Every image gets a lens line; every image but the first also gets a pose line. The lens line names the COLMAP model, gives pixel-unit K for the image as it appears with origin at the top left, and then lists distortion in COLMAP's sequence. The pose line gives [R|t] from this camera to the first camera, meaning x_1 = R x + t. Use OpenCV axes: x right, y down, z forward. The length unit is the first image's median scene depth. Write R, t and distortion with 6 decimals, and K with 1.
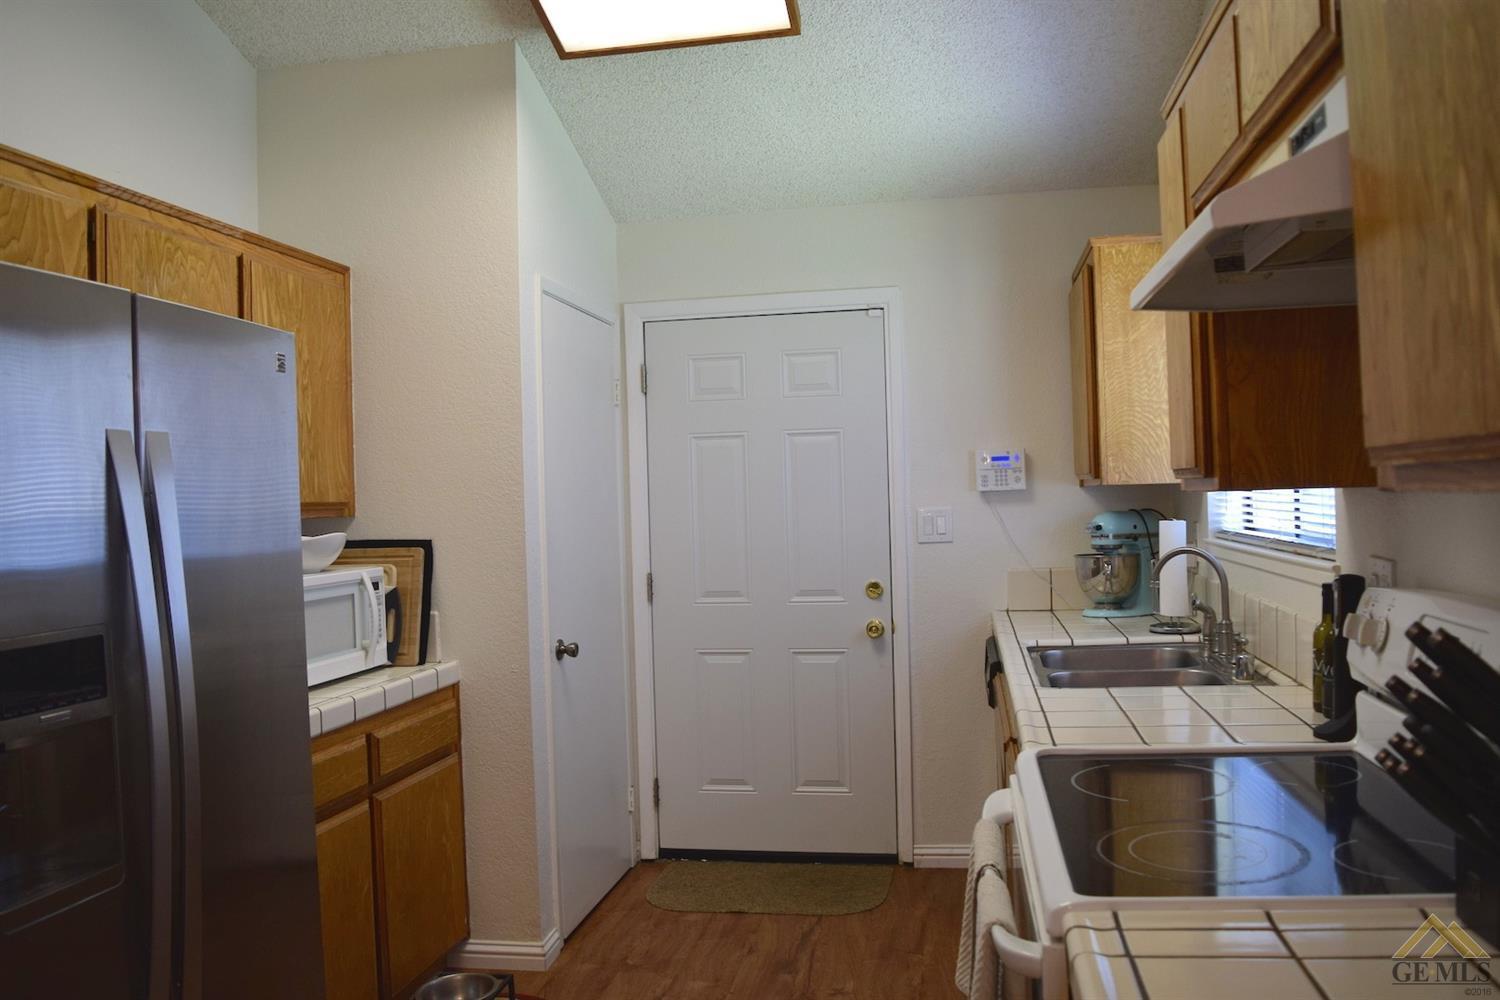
lens RADIAL K [[1170.9, 0, 750.0], [0, 1170.9, 500.0], [0, 0, 1]] dist [-0.091430, 0.002312]
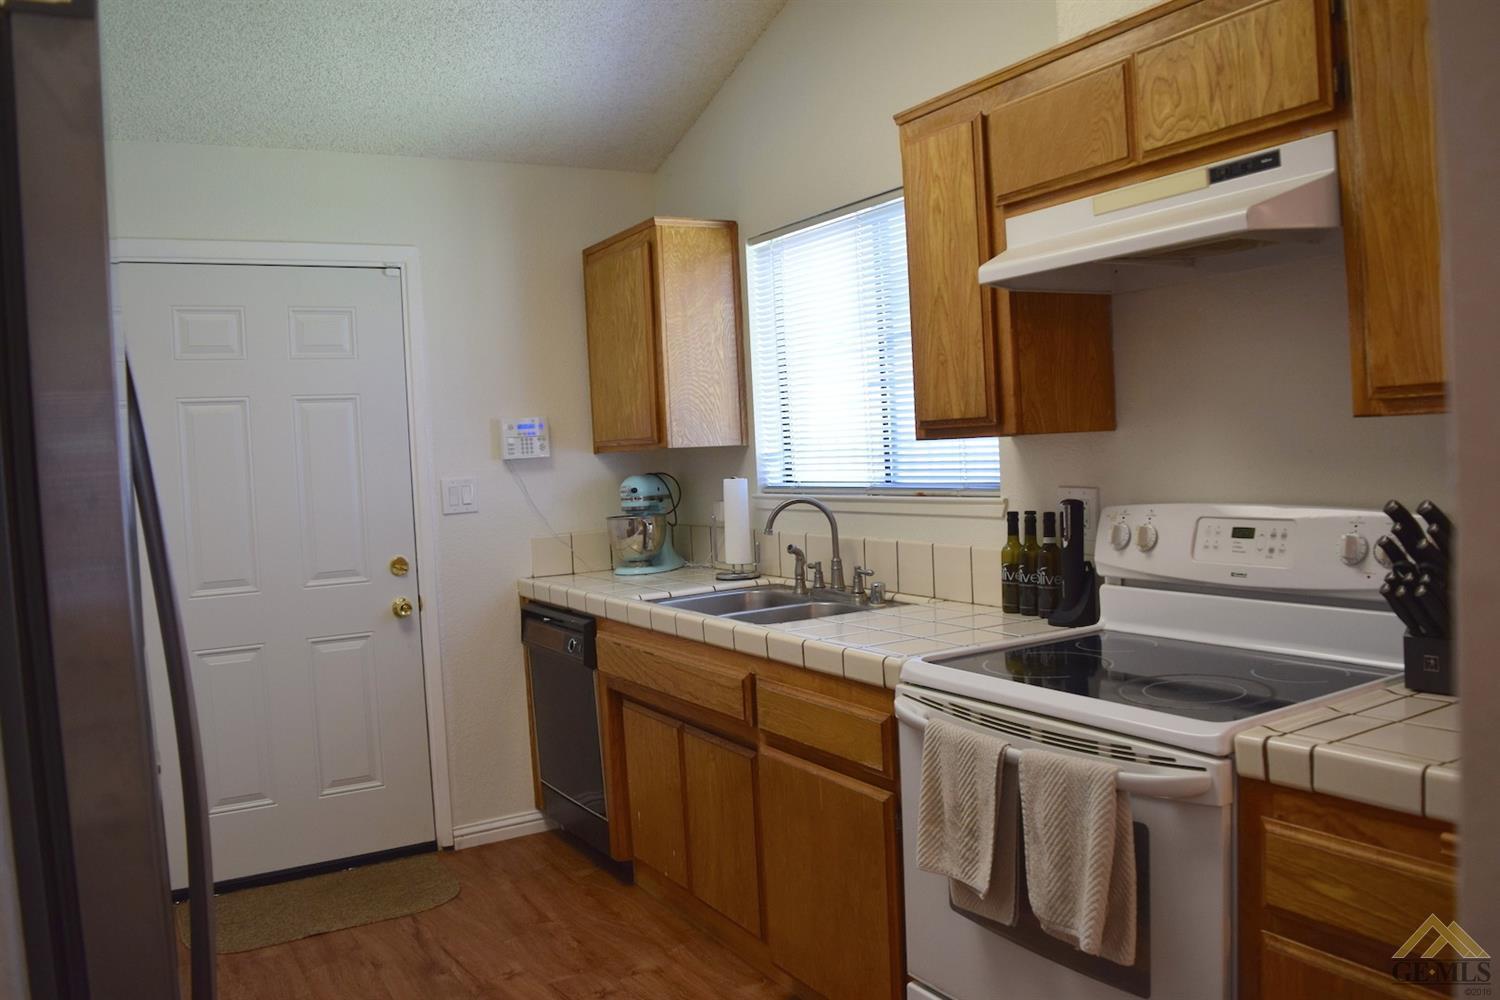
lens RADIAL K [[1181.0, 0, 750.0], [0, 1181.0, 500.0], [0, 0, 1]] dist [-0.081485, 0.001582]
pose [[0.763896, -0.035212, 0.644378, -0.312815], [0.029303, 0.999373, 0.019872, 0.014131], [-0.644674, 0.003702, 0.764449, 0.104389]]
